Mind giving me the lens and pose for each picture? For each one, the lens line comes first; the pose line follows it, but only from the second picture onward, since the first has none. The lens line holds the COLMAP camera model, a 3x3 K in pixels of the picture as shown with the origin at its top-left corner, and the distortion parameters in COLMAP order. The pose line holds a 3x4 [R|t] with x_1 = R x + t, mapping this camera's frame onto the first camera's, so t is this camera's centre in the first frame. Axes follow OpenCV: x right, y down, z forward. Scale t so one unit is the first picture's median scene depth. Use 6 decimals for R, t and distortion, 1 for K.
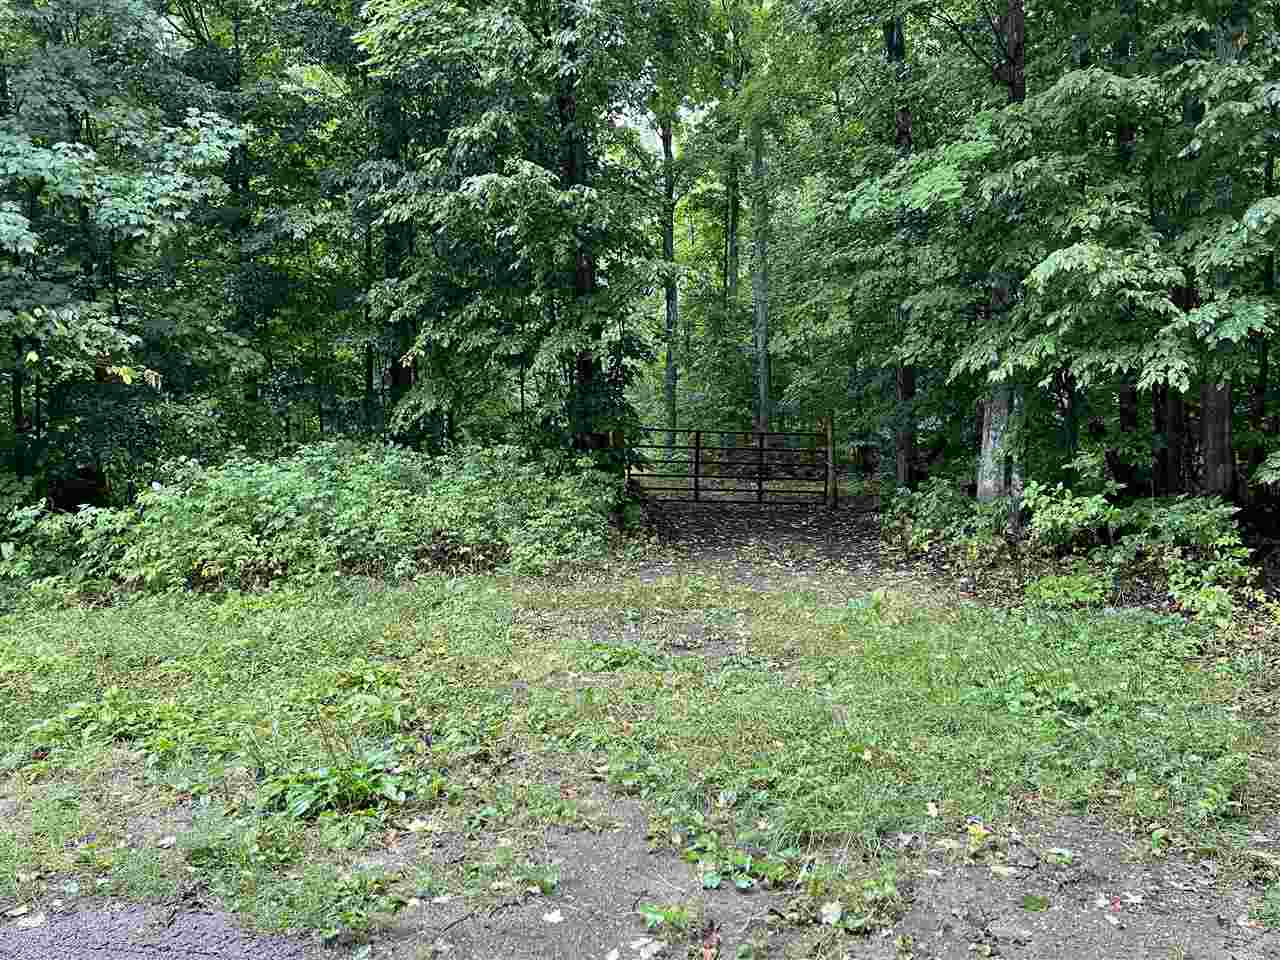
lens RADIAL K [[966.3, 0, 640.0], [0, 966.3, 480.0], [0, 0, 1]] dist [0.034857, -0.001409]
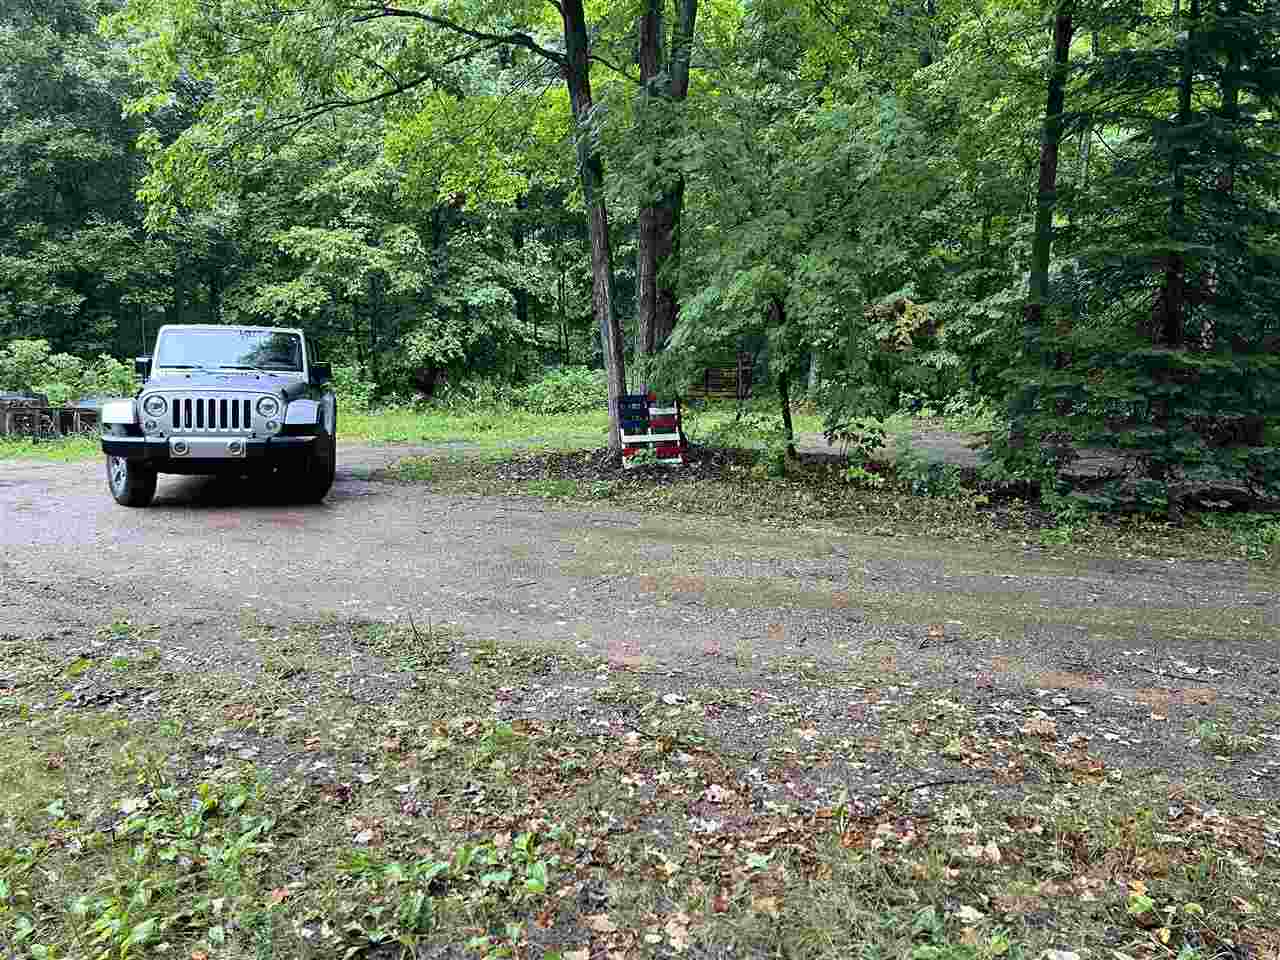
lens RADIAL K [[966.3, 0, 640.0], [0, 966.3, 480.0], [0, 0, 1]] dist [0.034857, -0.001409]
pose [[0.986317, -0.006231, 0.164741, -0.661834], [-0.005264, 0.997585, 0.069250, 0.108016], [-0.164775, -0.069170, 0.983903, -1.880561]]
